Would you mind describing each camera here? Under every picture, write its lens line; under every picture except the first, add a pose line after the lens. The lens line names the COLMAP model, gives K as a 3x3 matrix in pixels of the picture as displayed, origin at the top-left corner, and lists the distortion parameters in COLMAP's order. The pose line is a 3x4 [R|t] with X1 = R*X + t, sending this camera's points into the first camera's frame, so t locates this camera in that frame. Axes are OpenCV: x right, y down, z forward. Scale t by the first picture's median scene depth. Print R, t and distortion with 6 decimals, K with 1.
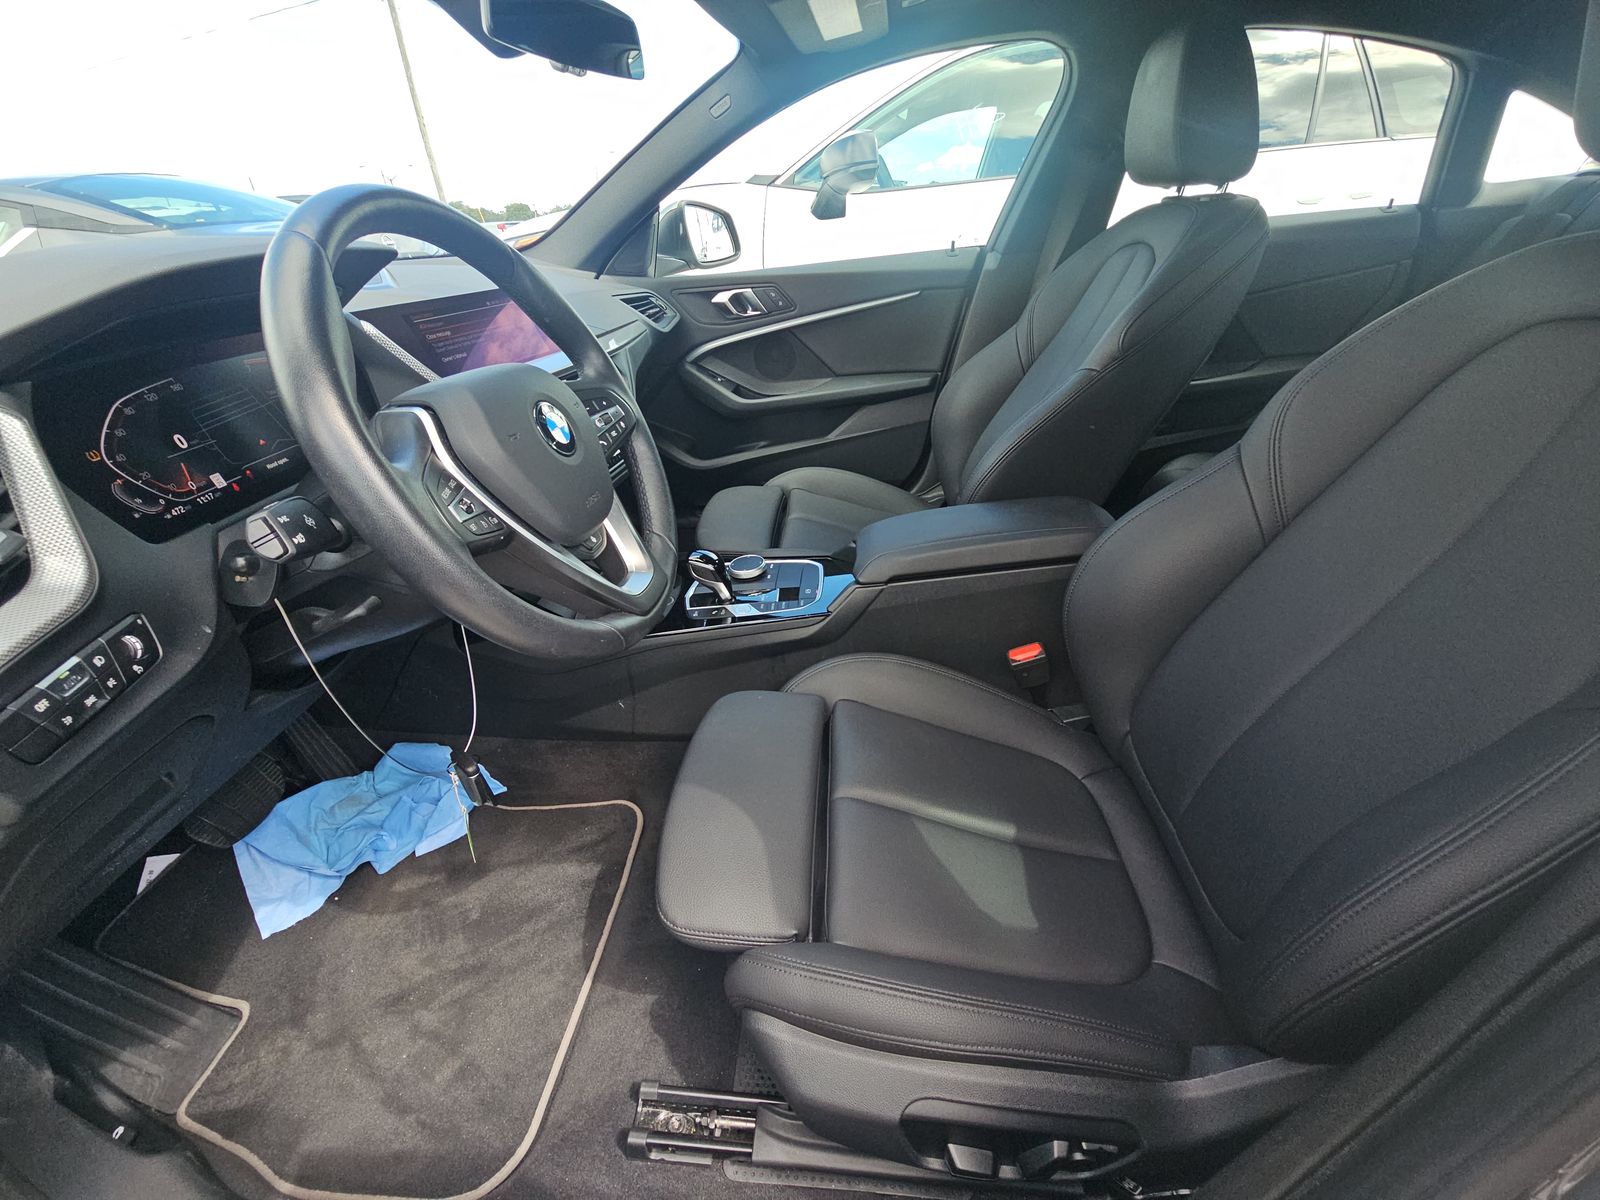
lens RADIAL K [[650.6, 0, 795.8], [0, 650.6, 604.5], [0, 0, 1]] dist [0.007441, -0.009833]
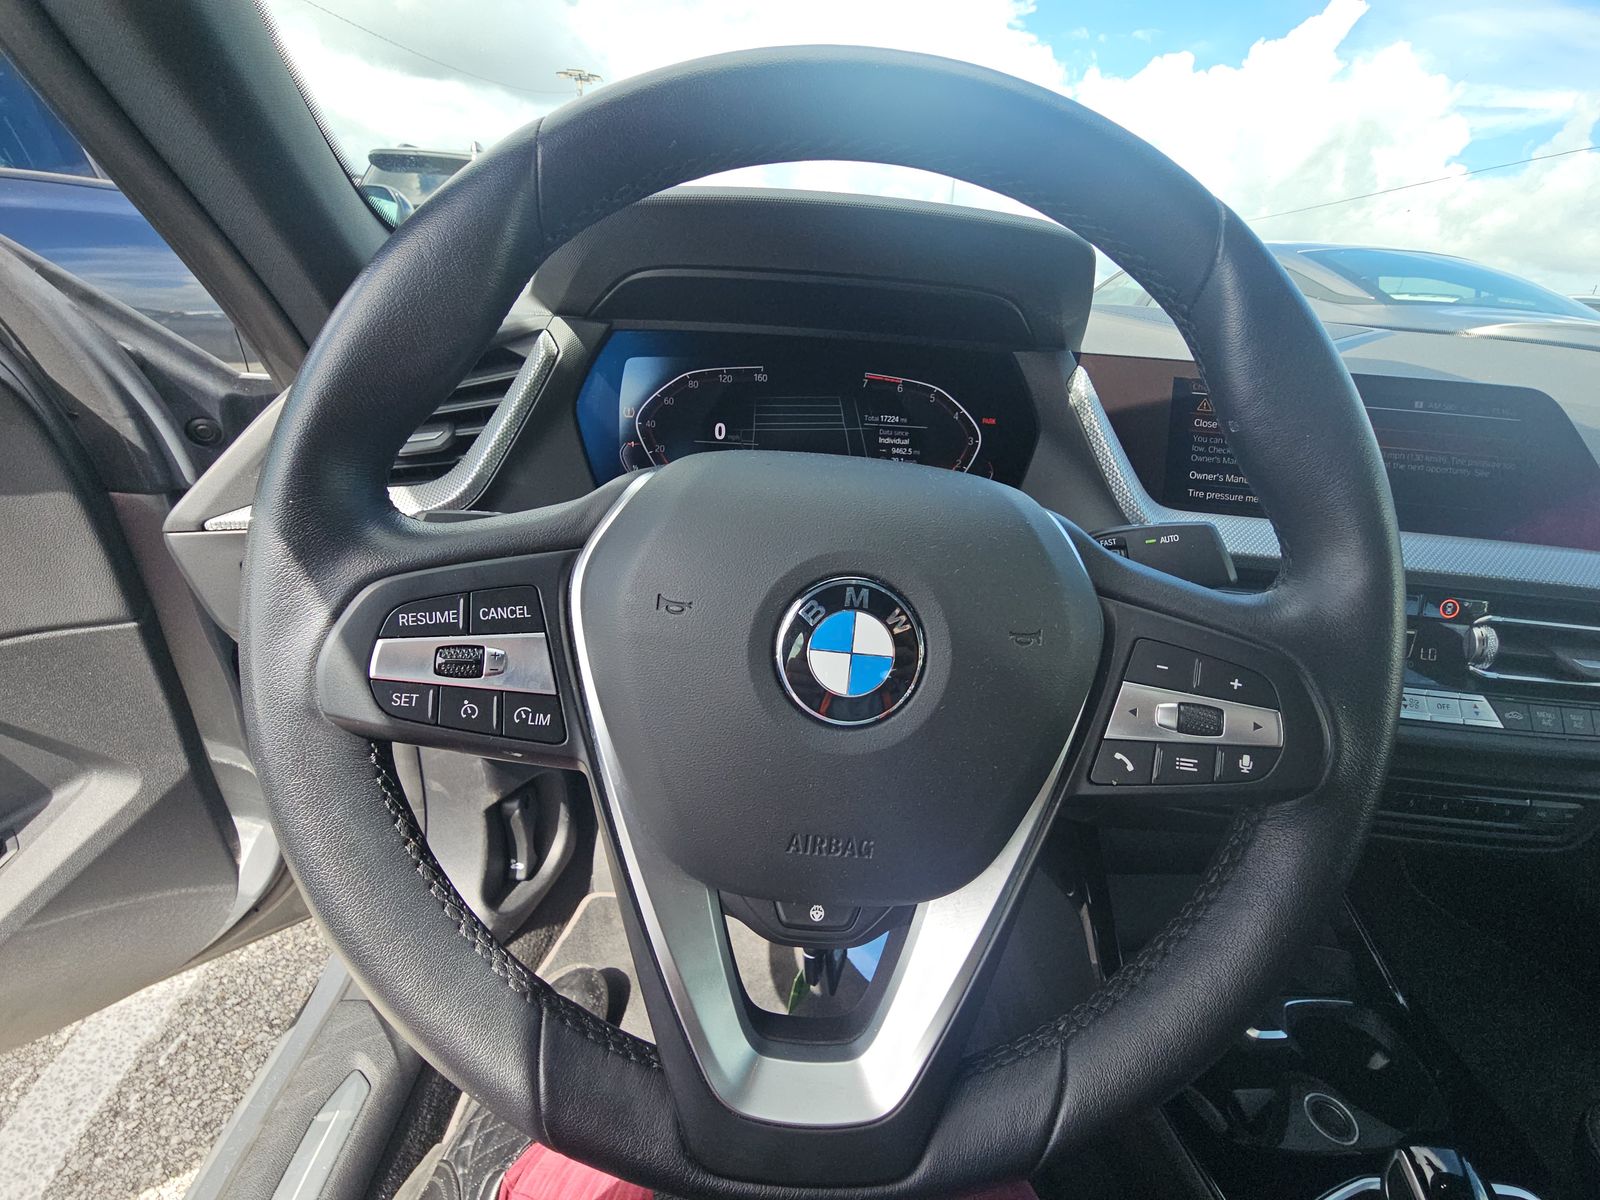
lens RADIAL K [[650.6, 0, 792.3], [0, 650.6, 592.2], [0, 0, 1]] dist [0.007441, -0.009833]
pose [[0.123020, 0.457608, -0.880603, -0.063429], [-0.557719, 0.765841, 0.320058, -0.420950], [0.820863, 0.451755, 0.349431, 0.872760]]
